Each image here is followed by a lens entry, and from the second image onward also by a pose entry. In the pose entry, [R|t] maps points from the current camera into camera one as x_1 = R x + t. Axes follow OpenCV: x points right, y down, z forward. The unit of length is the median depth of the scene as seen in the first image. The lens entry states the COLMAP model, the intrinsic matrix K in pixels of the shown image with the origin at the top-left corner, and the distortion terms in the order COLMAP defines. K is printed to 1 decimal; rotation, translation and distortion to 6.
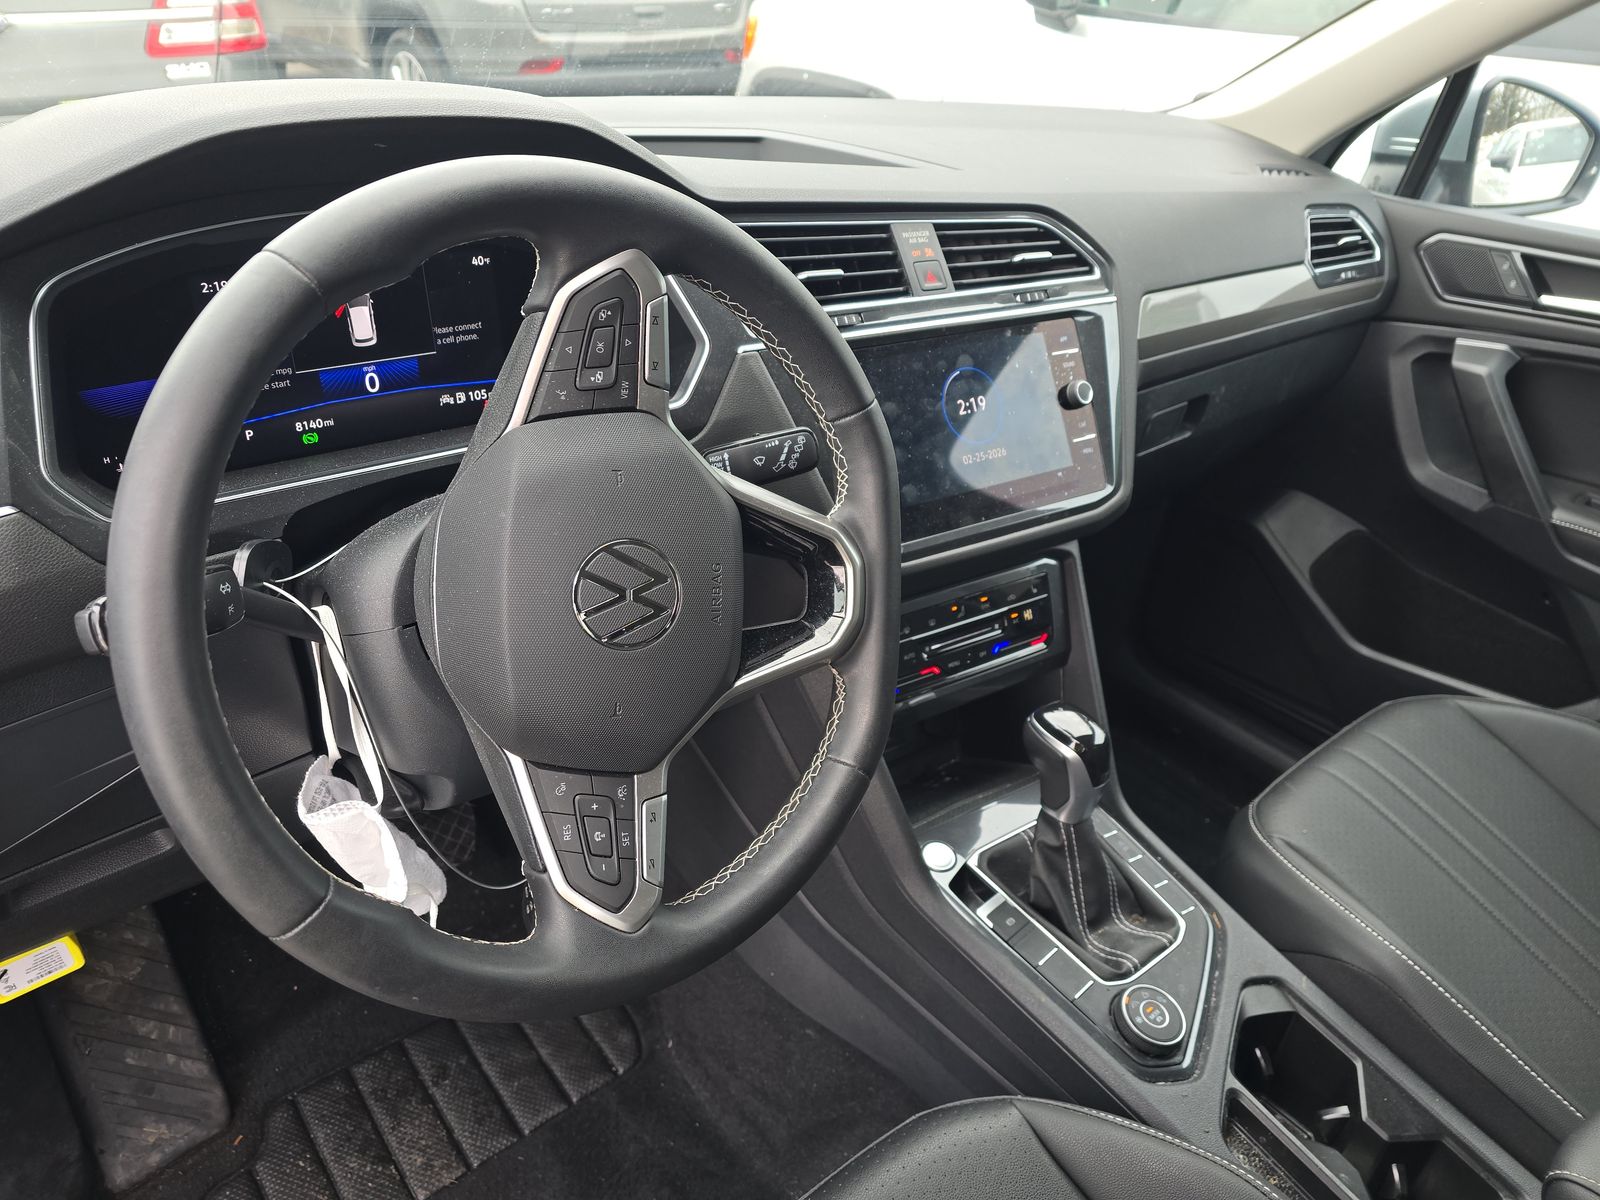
lens RADIAL K [[1089.5, 0, 800.0], [0, 1089.5, 600.0], [0, 0, 1]] dist [0.055919, -0.070815]
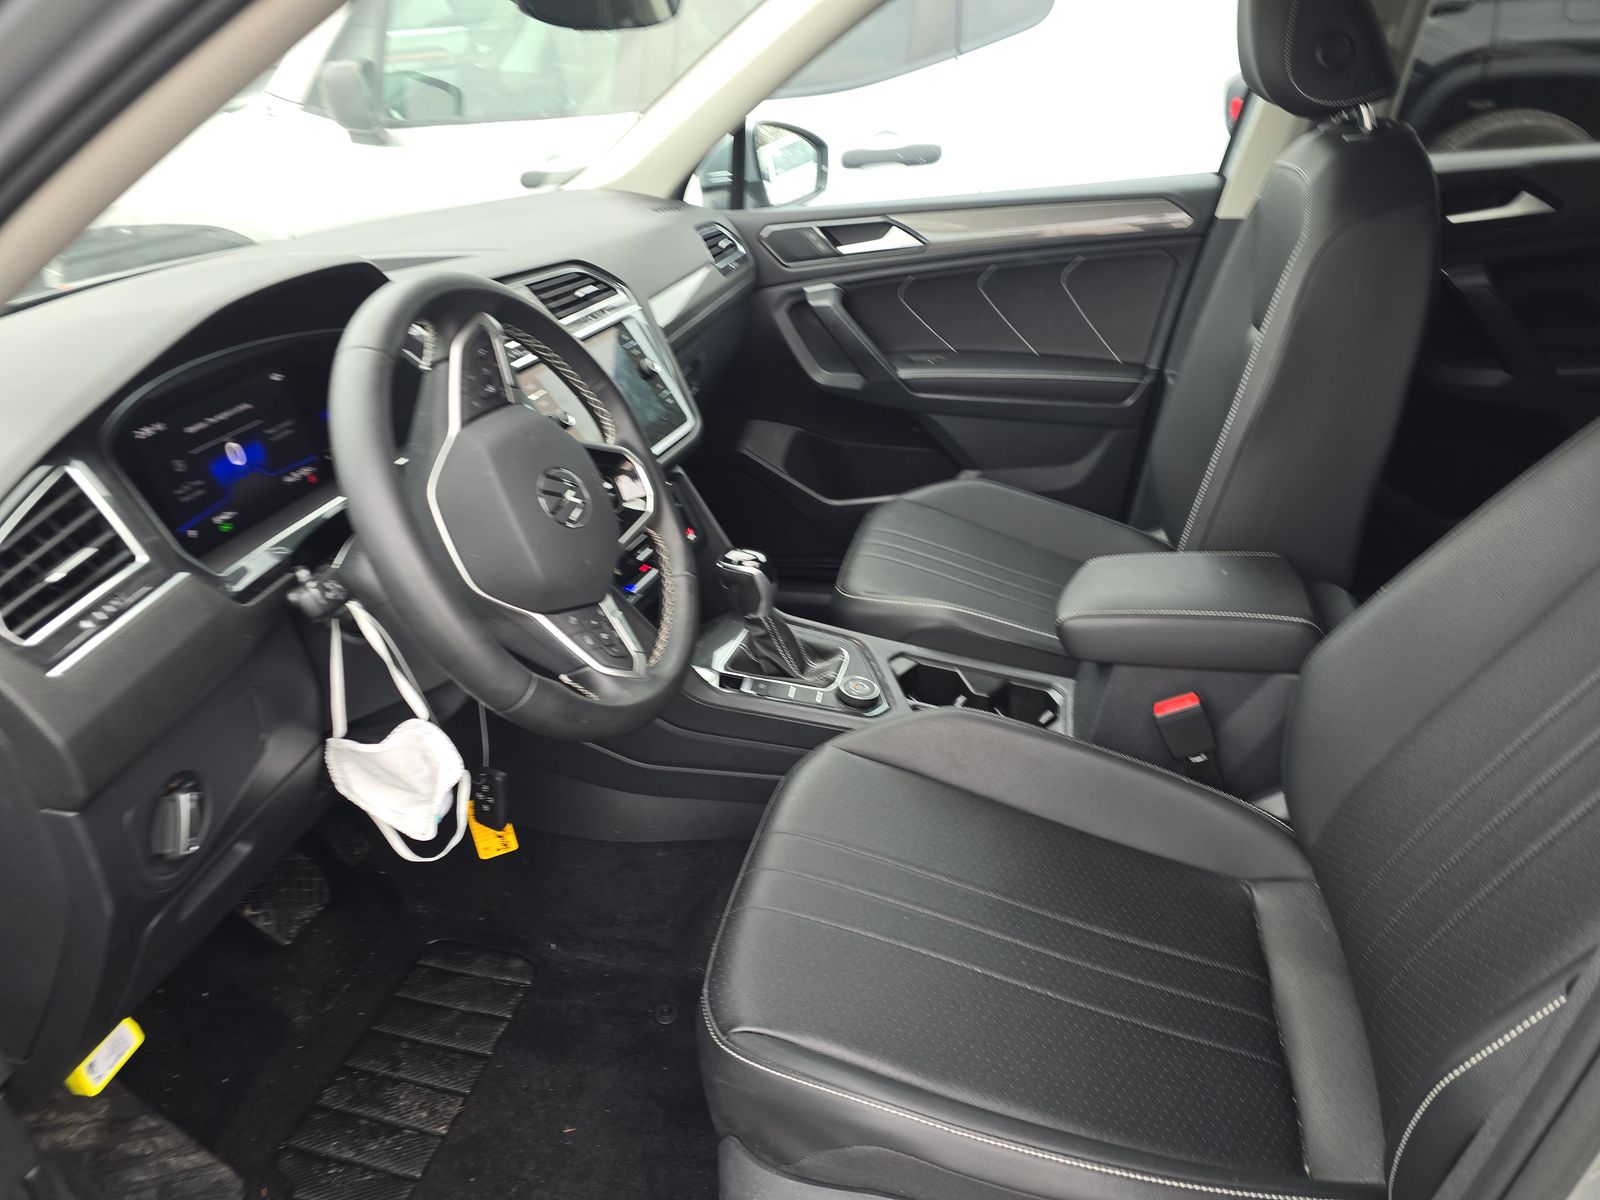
lens RADIAL K [[1056.1, 0, 800.0], [0, 1056.1, 600.0], [0, 0, 1]] dist [0.052615, -0.001031]
pose [[0.794287, -0.385491, 0.469580, -0.347590], [0.411587, 0.909953, 0.050812, 0.103343], [-0.446883, 0.152913, 0.881427, -0.305817]]
